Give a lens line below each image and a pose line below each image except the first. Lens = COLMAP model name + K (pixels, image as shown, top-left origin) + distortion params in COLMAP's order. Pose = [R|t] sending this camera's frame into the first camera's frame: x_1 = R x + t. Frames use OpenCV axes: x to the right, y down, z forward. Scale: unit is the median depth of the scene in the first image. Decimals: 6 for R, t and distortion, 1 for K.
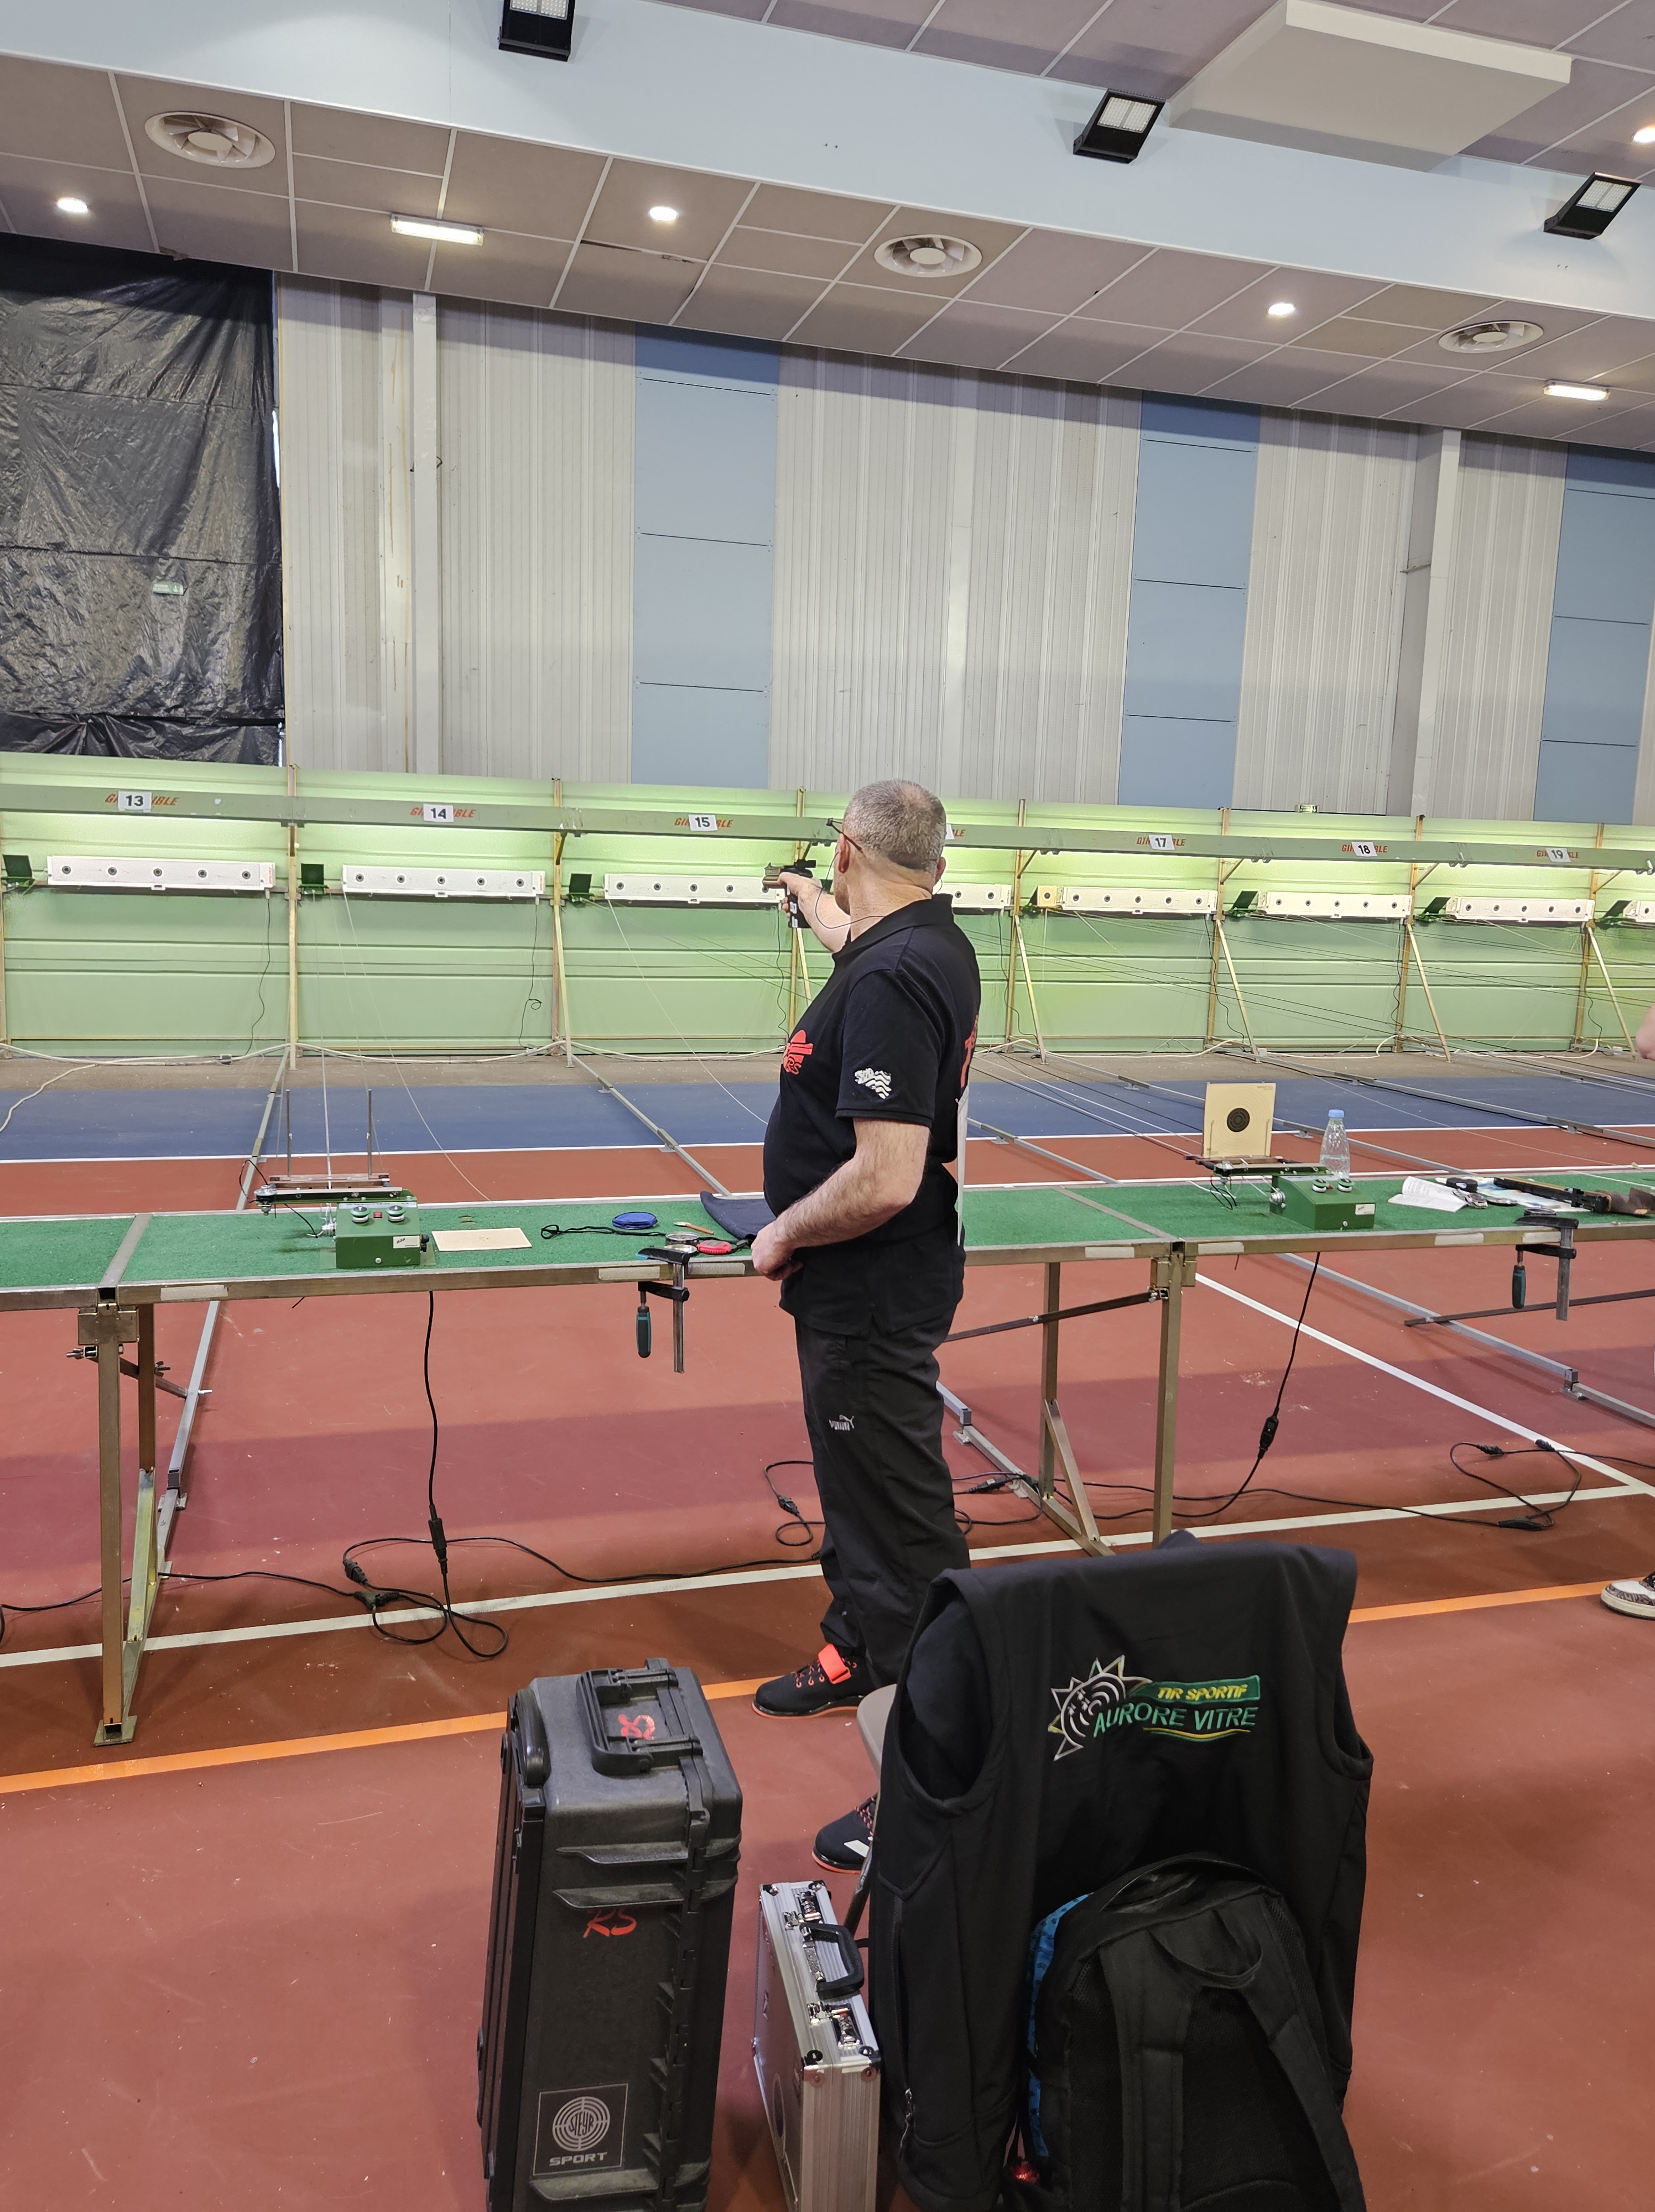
lens RADIAL K [[1618.0, 0, 824.4], [0, 1618.0, 1091.8], [0, 0, 1]] dist [0.064563, -0.064404]
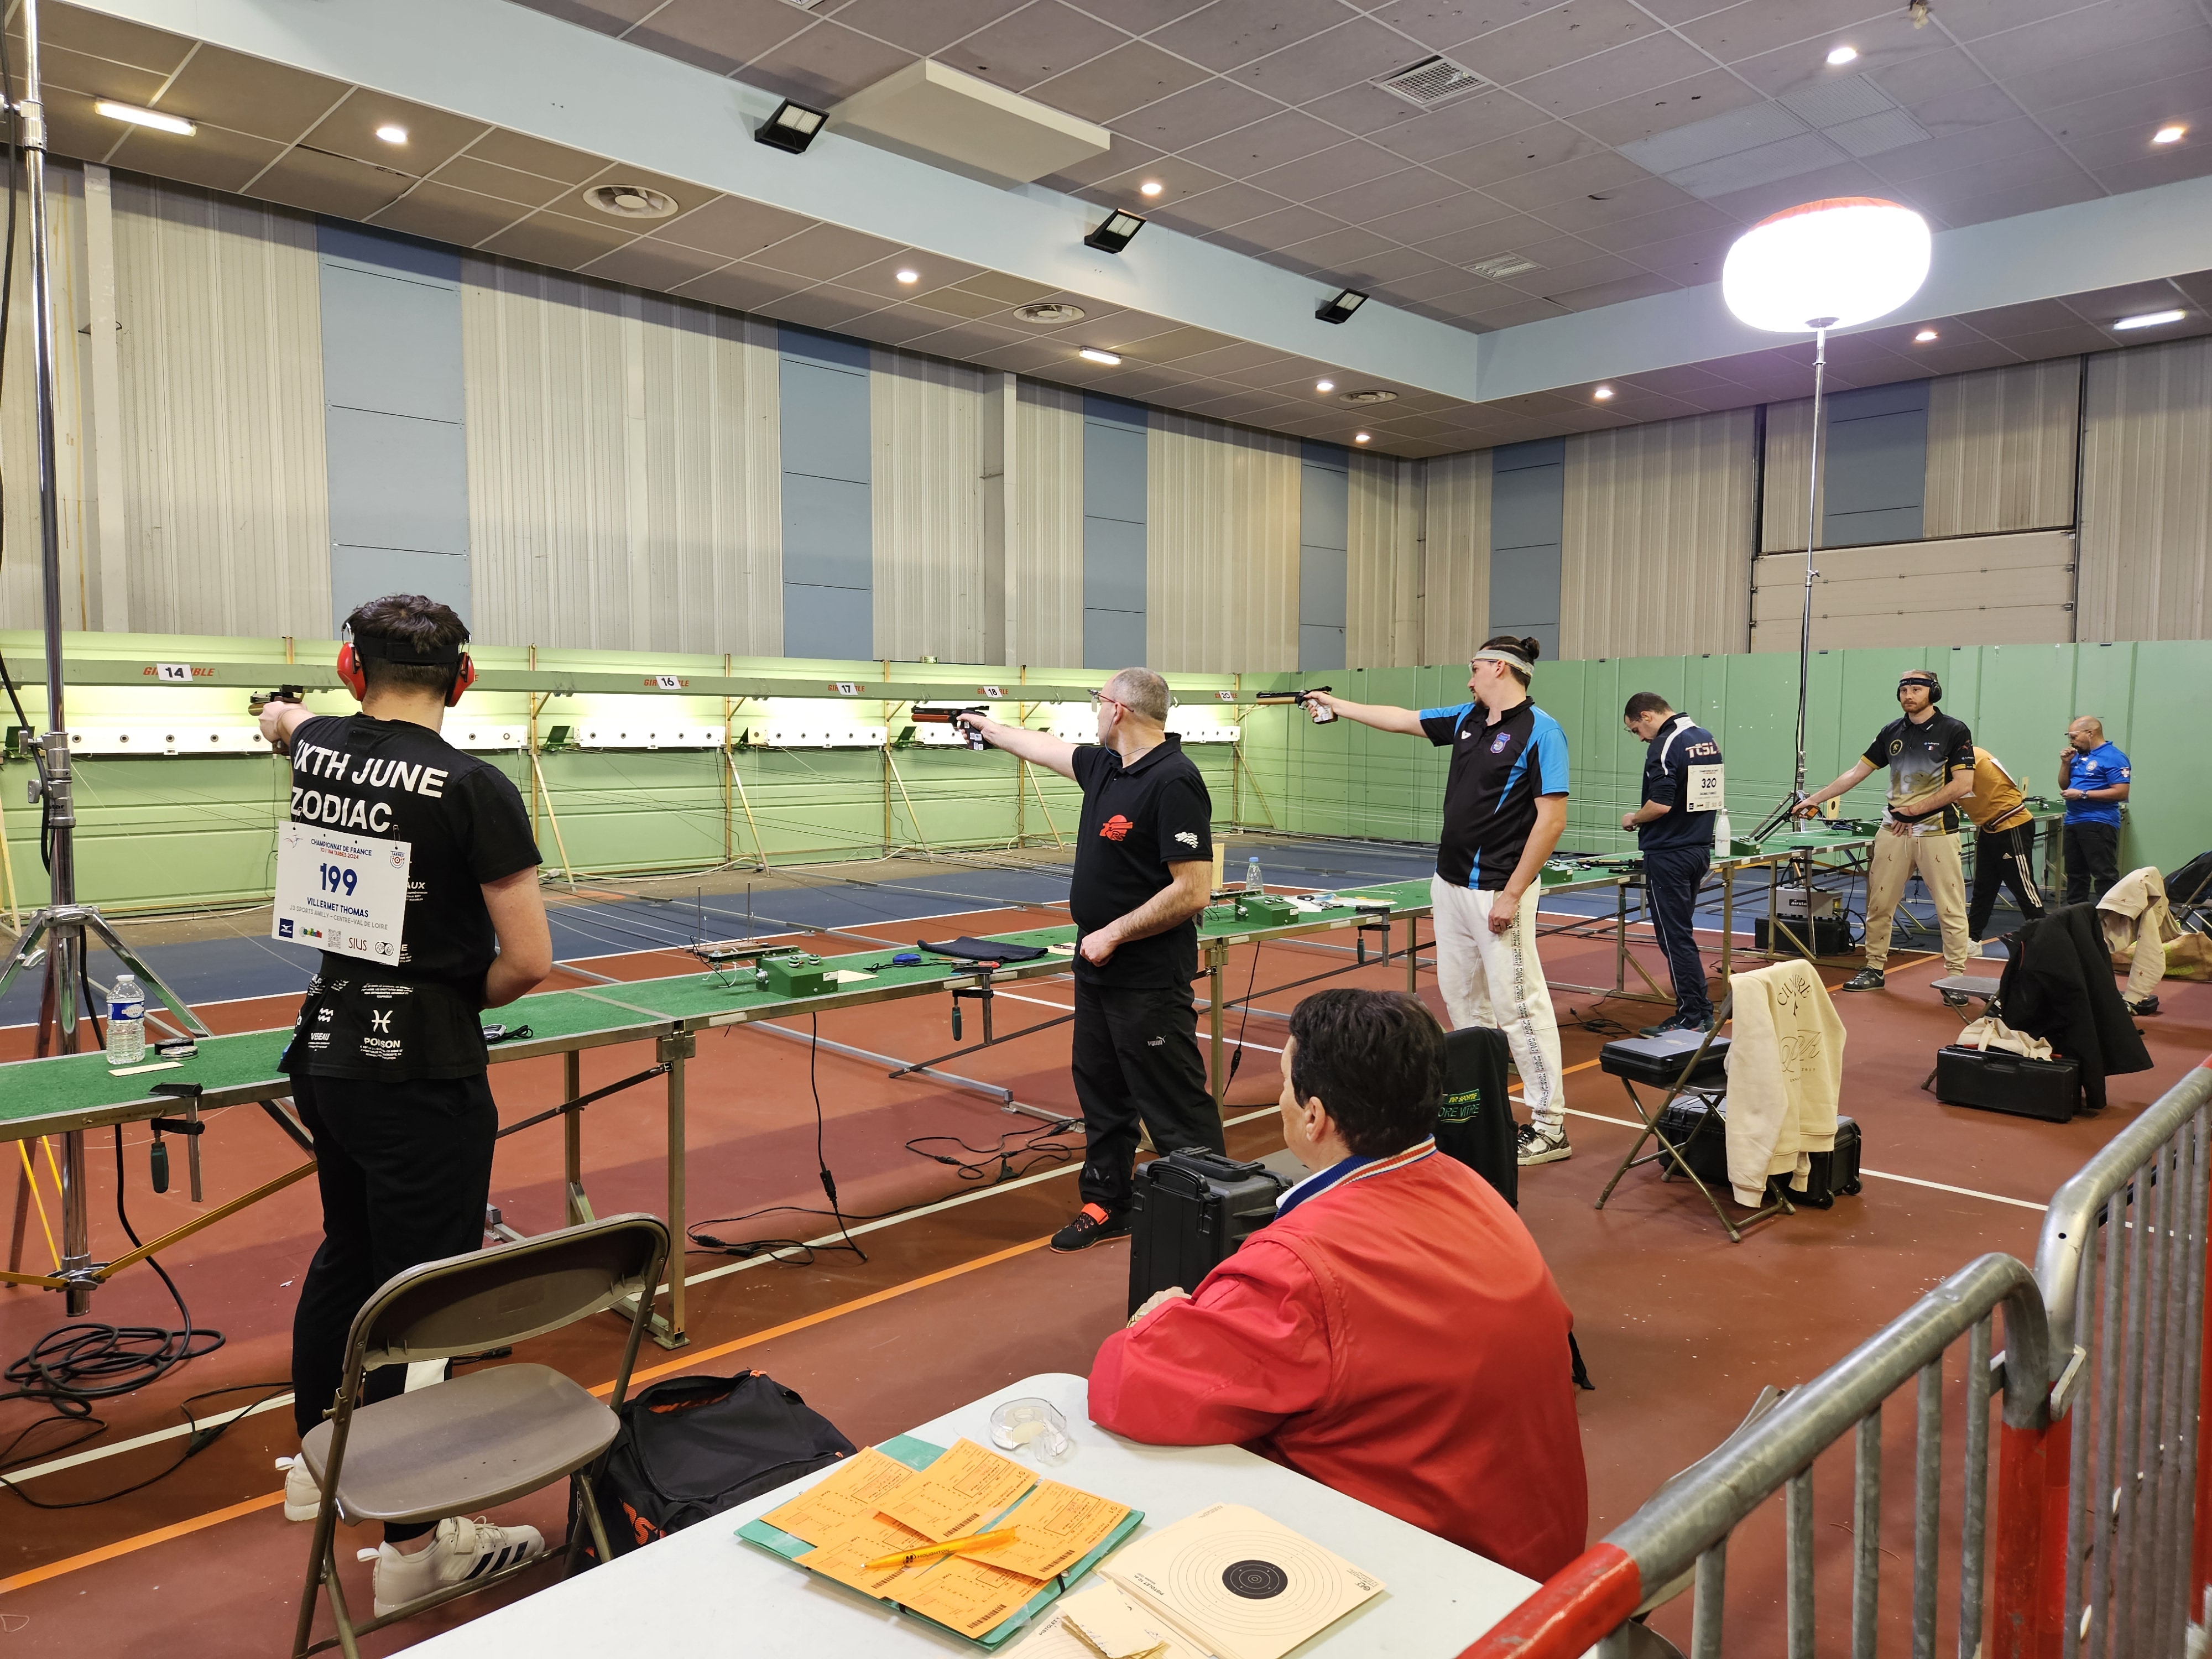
lens RADIAL K [[1469.0, 0, 1106.0], [0, 1469.0, 829.5], [0, 0, 1]] dist [0.046674, -0.046963]
pose [[0.886583, -0.061484, 0.458465, -0.134216], [0.085768, 0.995791, -0.032315, 0.004911], [-0.454549, 0.067972, 0.888125, -0.067956]]
